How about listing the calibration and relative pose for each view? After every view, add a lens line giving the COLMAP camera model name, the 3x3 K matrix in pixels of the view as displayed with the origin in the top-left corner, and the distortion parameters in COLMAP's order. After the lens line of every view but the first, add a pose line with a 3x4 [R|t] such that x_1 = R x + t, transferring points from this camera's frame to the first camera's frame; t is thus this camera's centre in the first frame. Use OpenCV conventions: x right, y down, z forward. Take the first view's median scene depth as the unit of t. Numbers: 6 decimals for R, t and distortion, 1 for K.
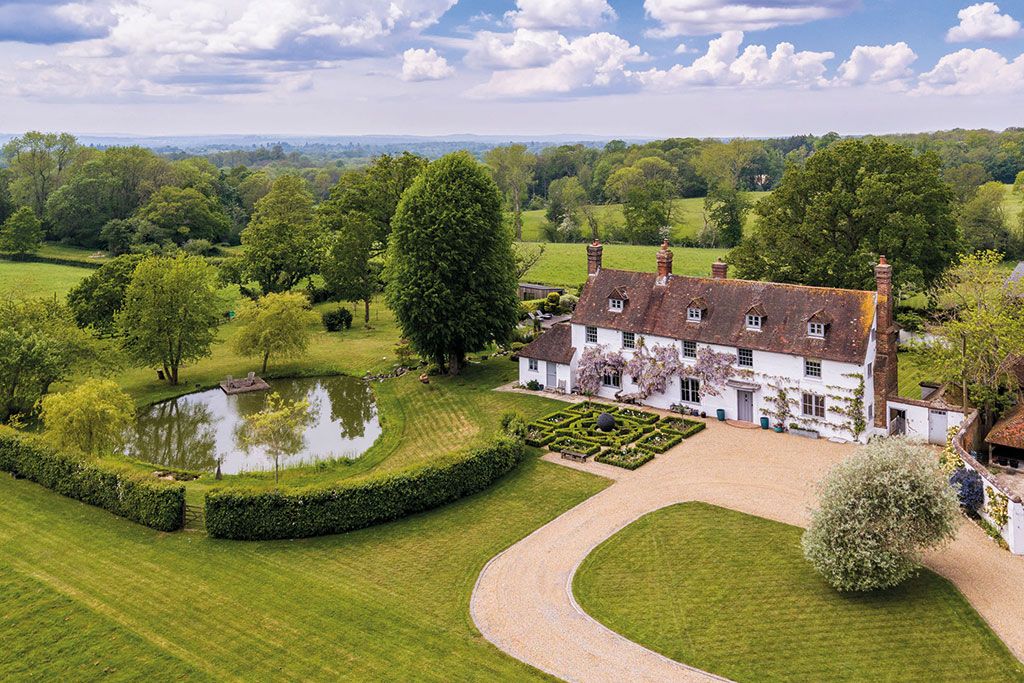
lens RADIAL K [[662.4, 0, 512.0], [0, 662.4, 341.5], [0, 0, 1]] dist [0.089577, -0.094732]
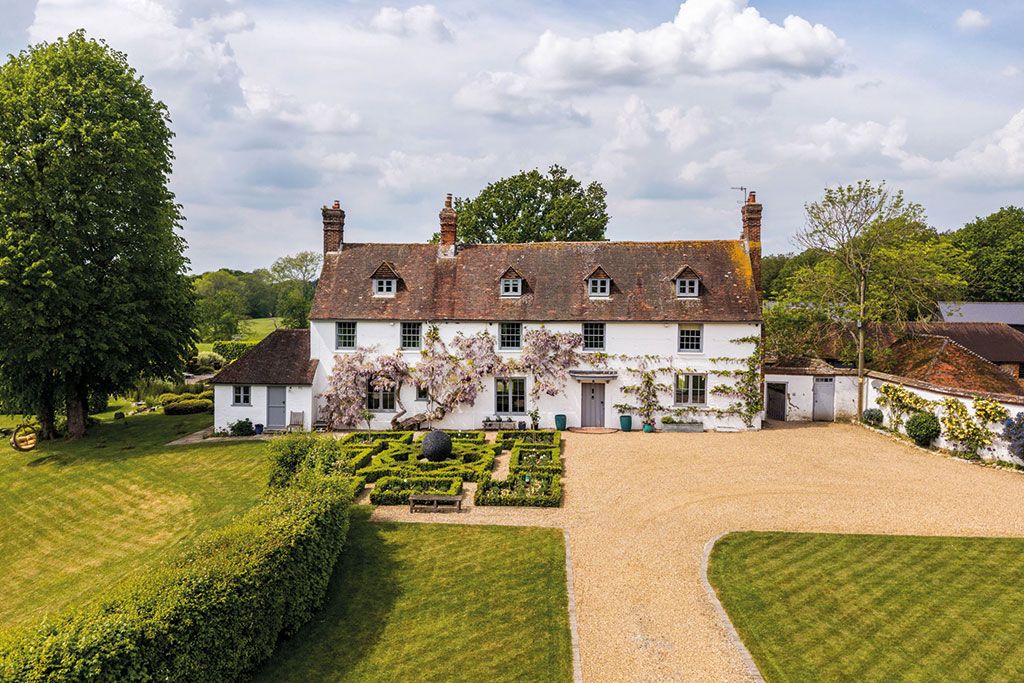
lens RADIAL K [[662.4, 0, 512.0], [0, 662.4, 341.5], [0, 0, 1]] dist [0.089577, -0.094732]
pose [[0.857532, -0.035181, 0.513226, -0.095495], [0.087984, 0.992989, -0.078943, 0.074984], [-0.506850, 0.112852, 0.854615, 0.408137]]
